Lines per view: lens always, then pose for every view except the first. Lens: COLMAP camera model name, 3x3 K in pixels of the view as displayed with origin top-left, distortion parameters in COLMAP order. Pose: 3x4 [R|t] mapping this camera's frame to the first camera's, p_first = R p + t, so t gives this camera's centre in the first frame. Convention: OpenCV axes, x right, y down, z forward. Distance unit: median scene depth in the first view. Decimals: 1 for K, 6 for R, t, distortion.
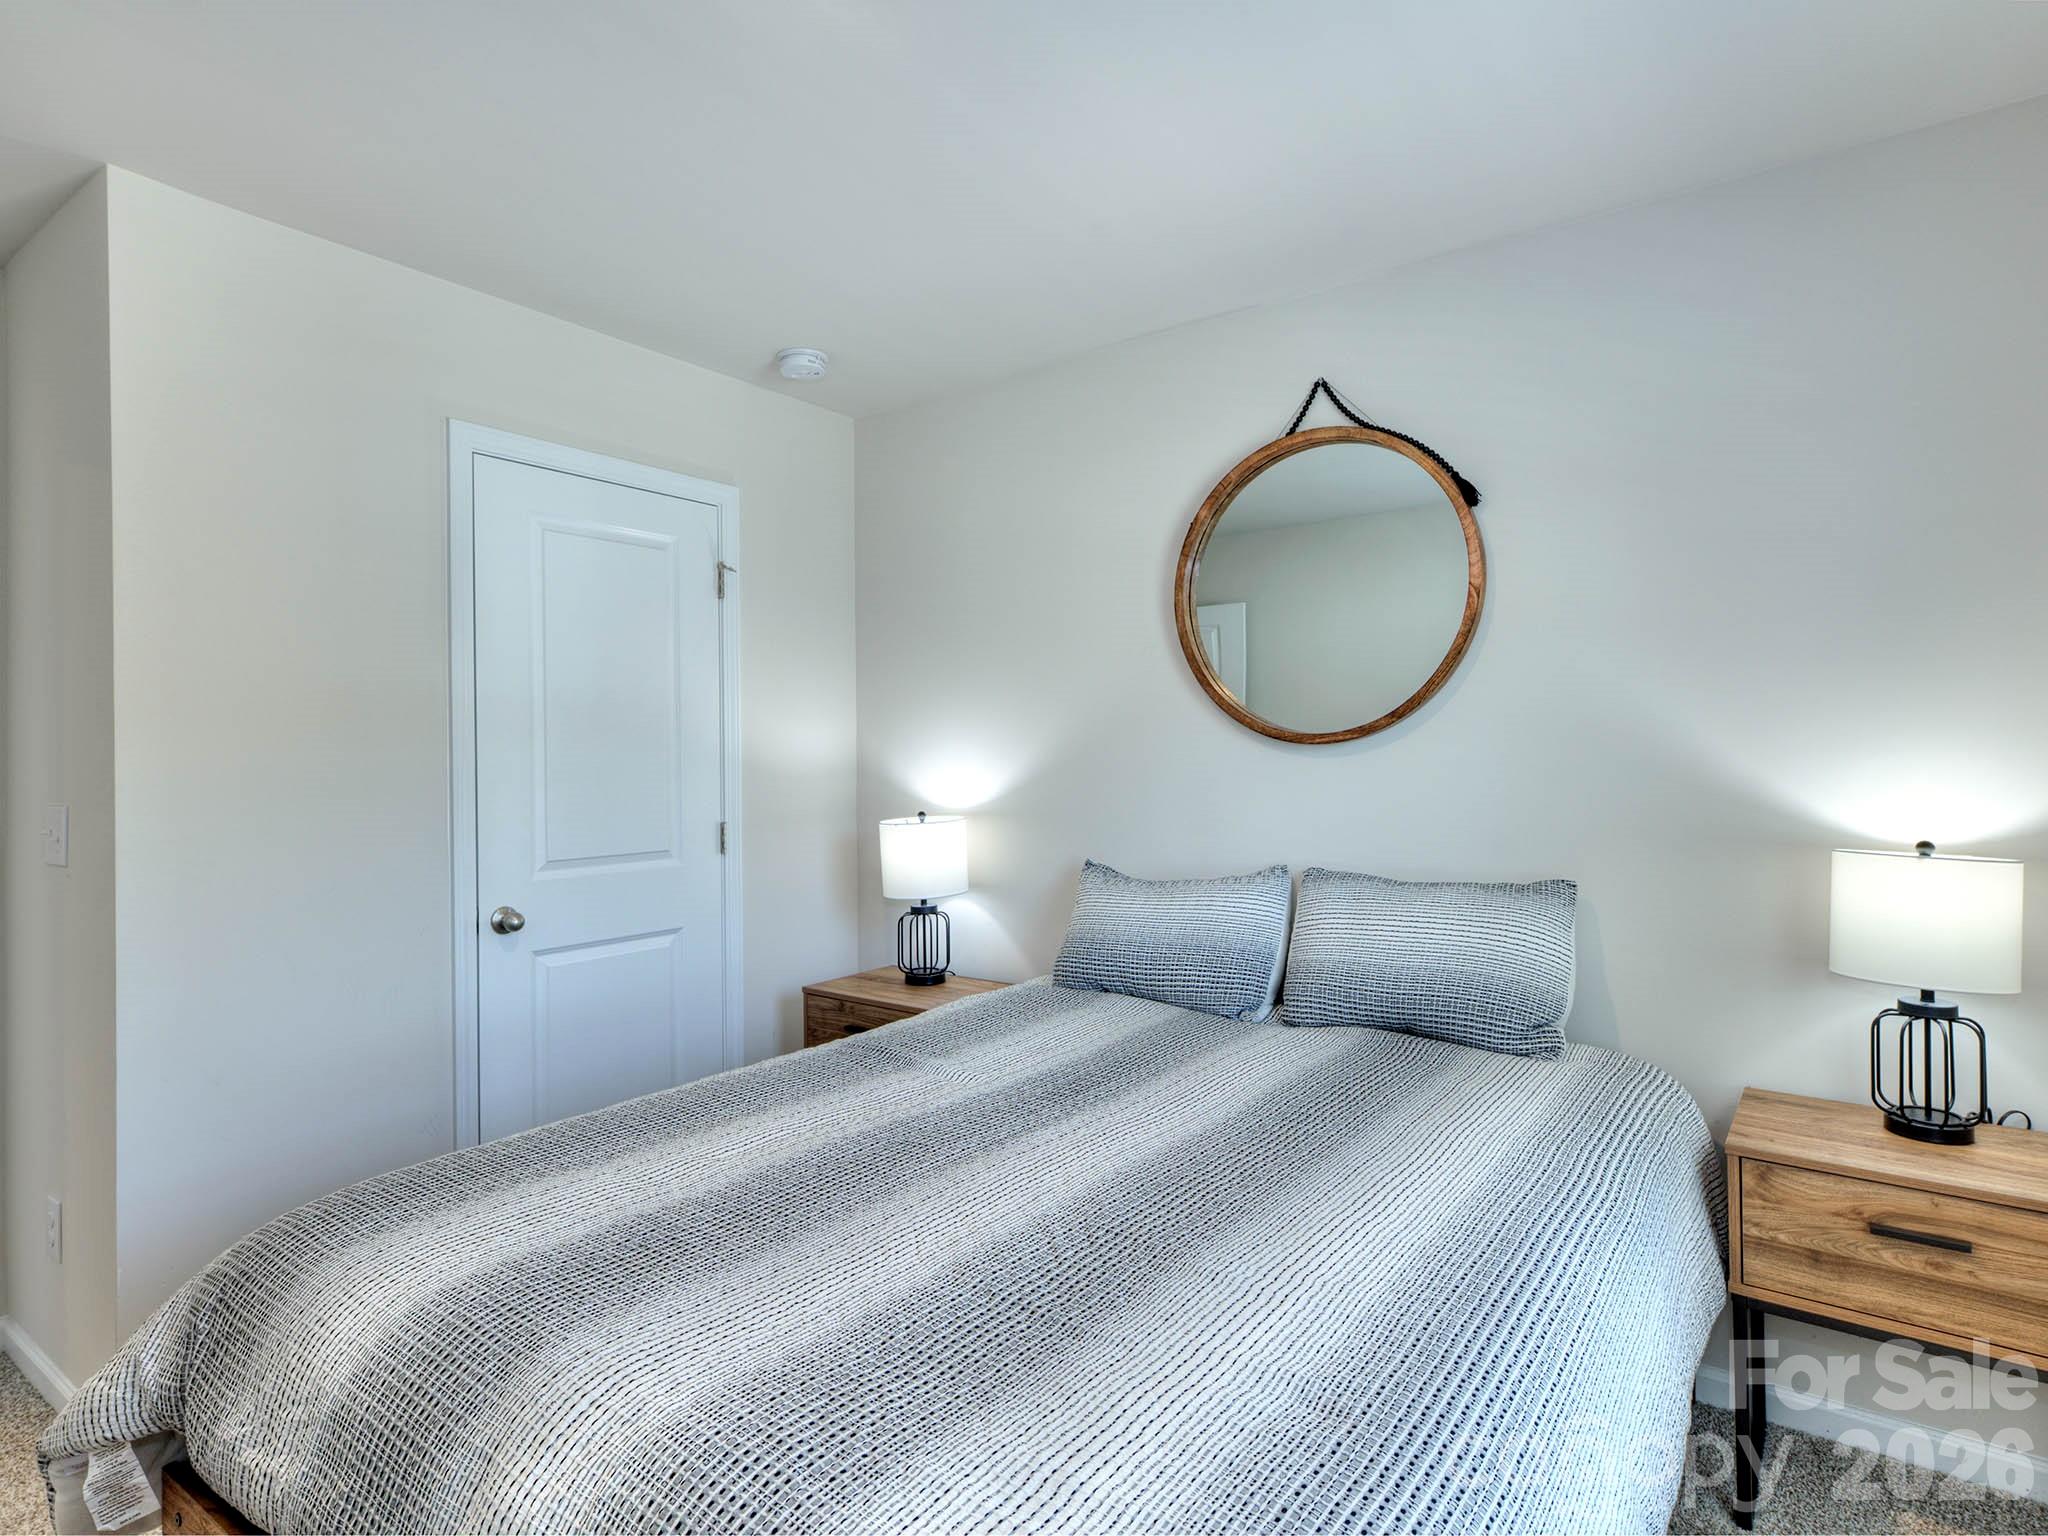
lens RADIAL K [[1097.3, 0, 1025.4], [0, 1097.3, 769.8], [0, 0, 1]] dist [0.004646, 0.000745]
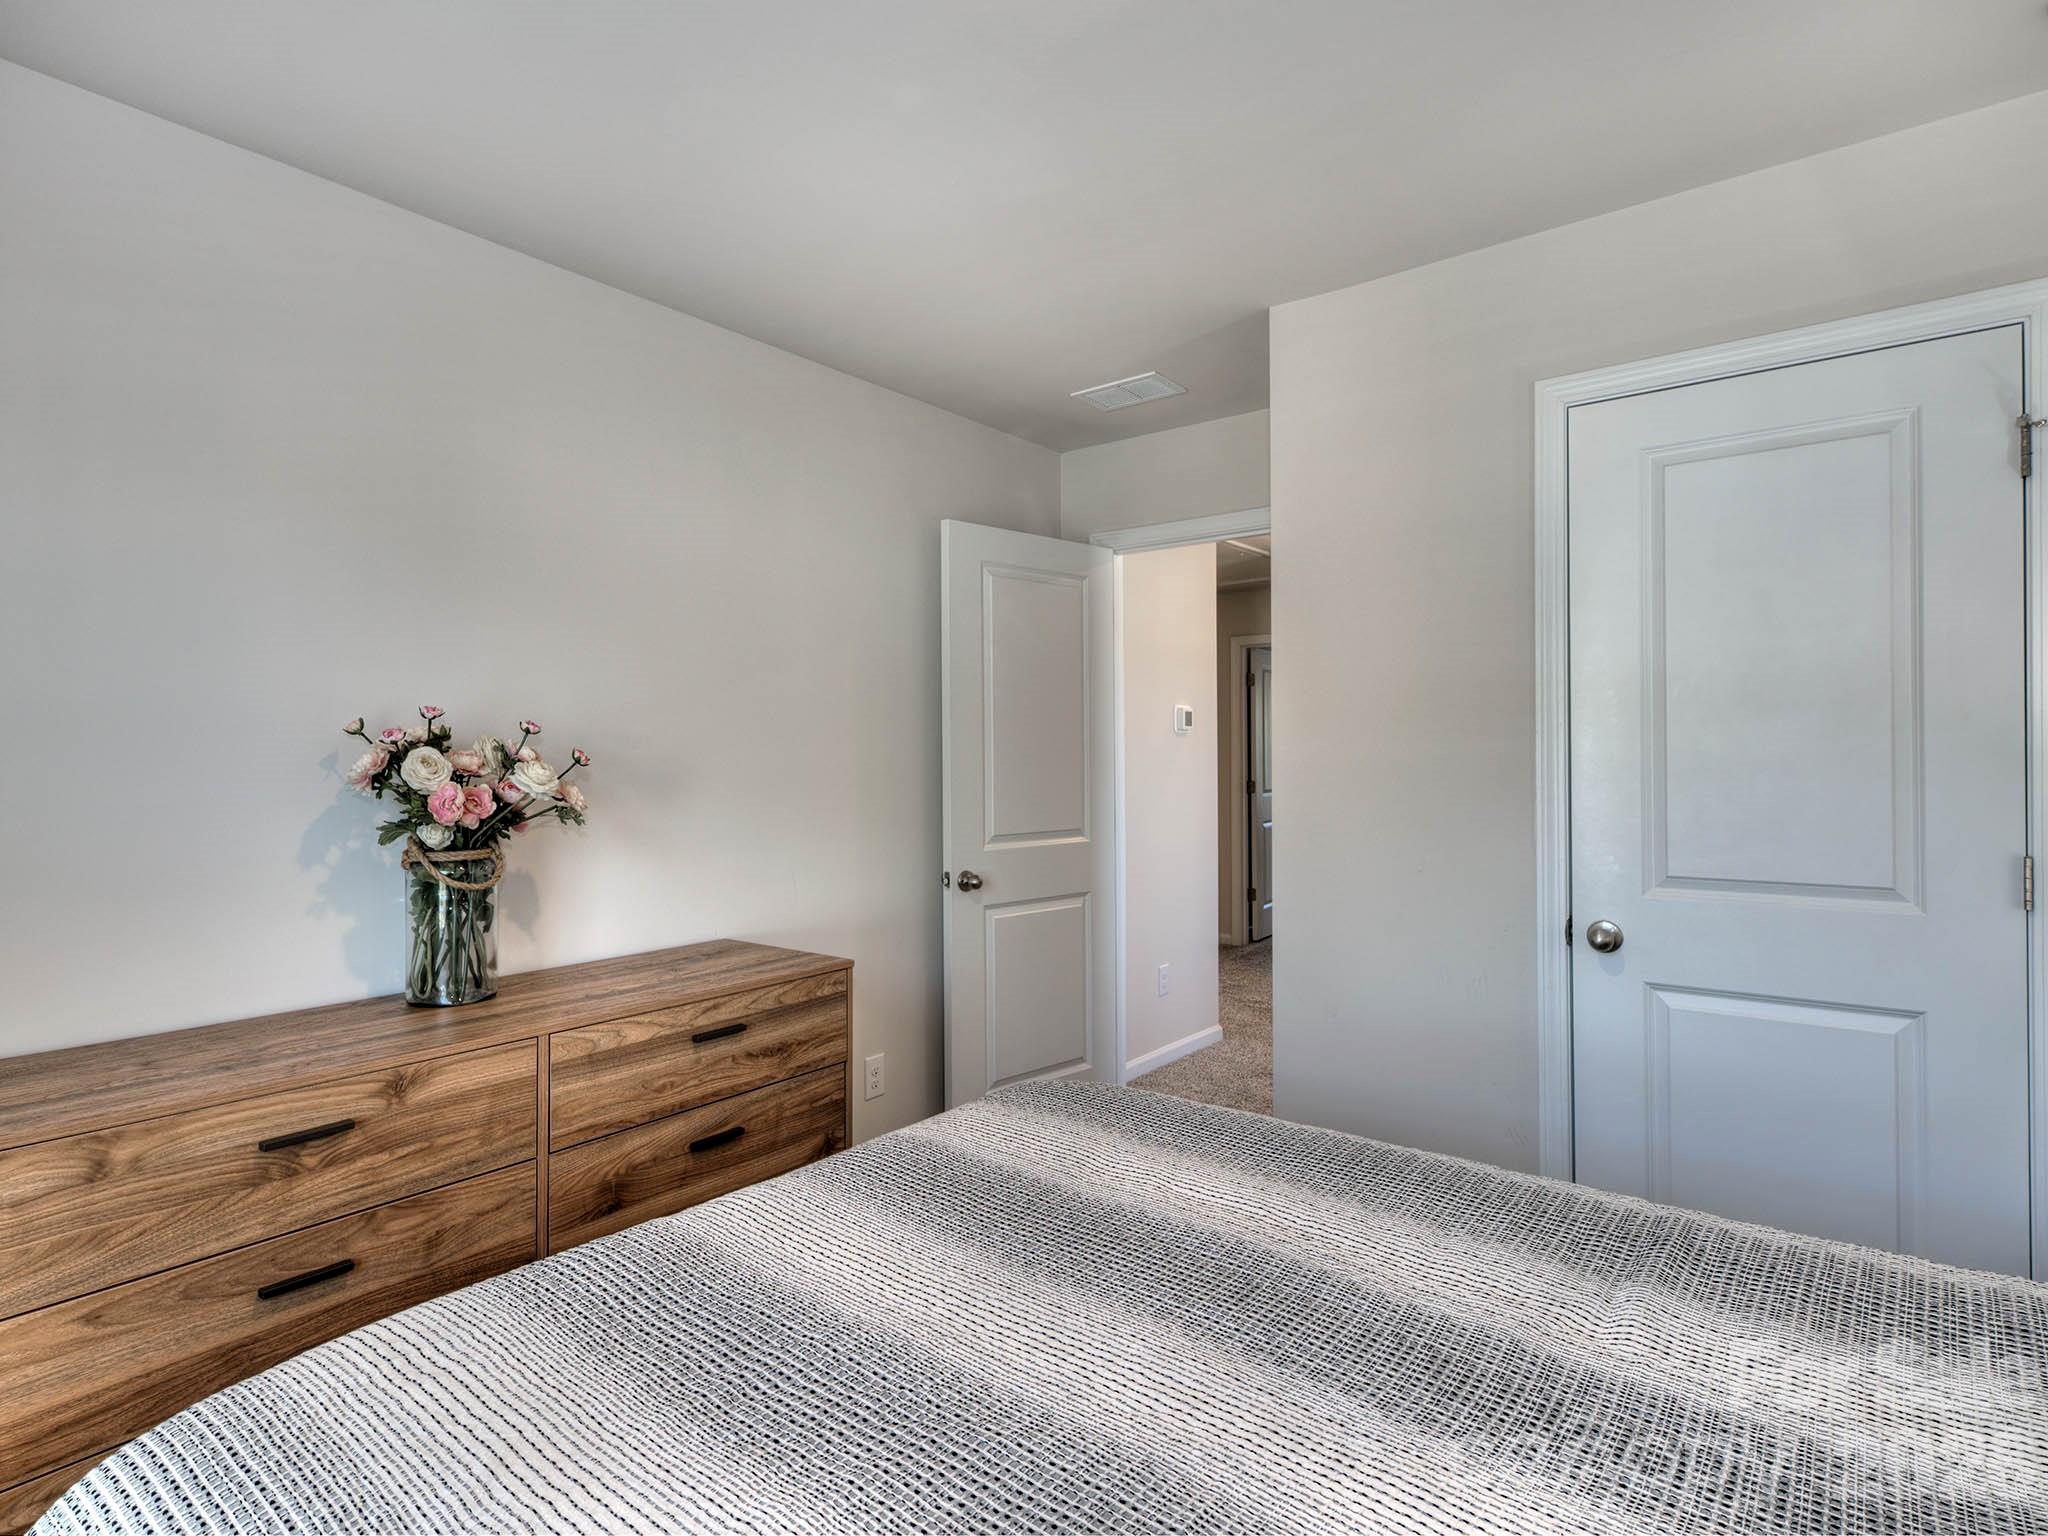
lens RADIAL K [[1097.3, 0, 1020.9], [0, 1097.3, 756.1], [0, 0, 1]] dist [0.004646, 0.000745]
pose [[-0.037537, 0.006123, -0.999276, 0.387835], [-0.009454, 0.999934, 0.006483, -0.005357], [0.999251, 0.009690, -0.037477, 0.556903]]
